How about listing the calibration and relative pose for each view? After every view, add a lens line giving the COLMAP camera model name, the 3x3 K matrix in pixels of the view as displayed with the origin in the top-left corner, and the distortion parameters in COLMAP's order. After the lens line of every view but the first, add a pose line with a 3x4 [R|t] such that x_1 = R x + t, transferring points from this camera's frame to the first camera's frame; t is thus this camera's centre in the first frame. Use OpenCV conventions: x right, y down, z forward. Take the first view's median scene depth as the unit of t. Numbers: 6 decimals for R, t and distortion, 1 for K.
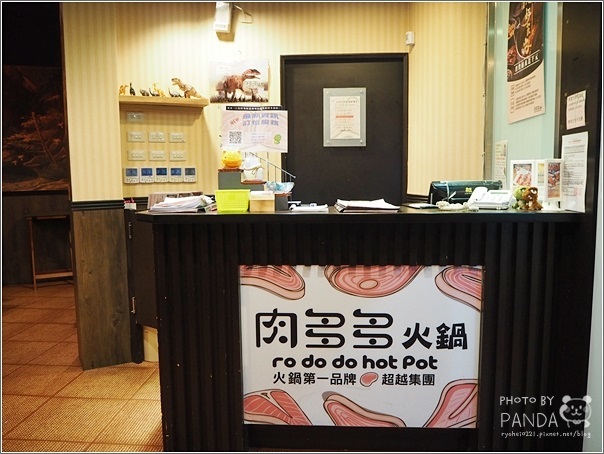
lens RADIAL K [[501.0, 0, 302.0], [0, 501.0, 224.9], [0, 0, 1]] dist [-0.027169, -0.002296]
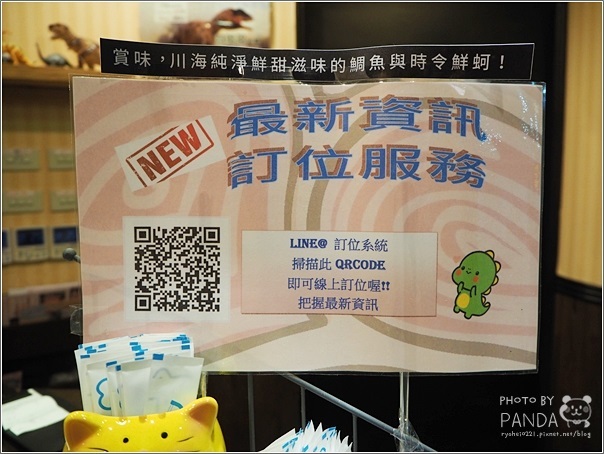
lens RADIAL K [[501.0, 0, 301.1], [0, 501.0, 229.1], [0, 0, 1]] dist [-0.027169, -0.002296]
pose [[0.998265, -0.010541, 0.057936, -0.067408], [0.009381, 0.999751, 0.020257, -0.119848], [-0.058136, -0.019679, 0.998115, 0.543709]]
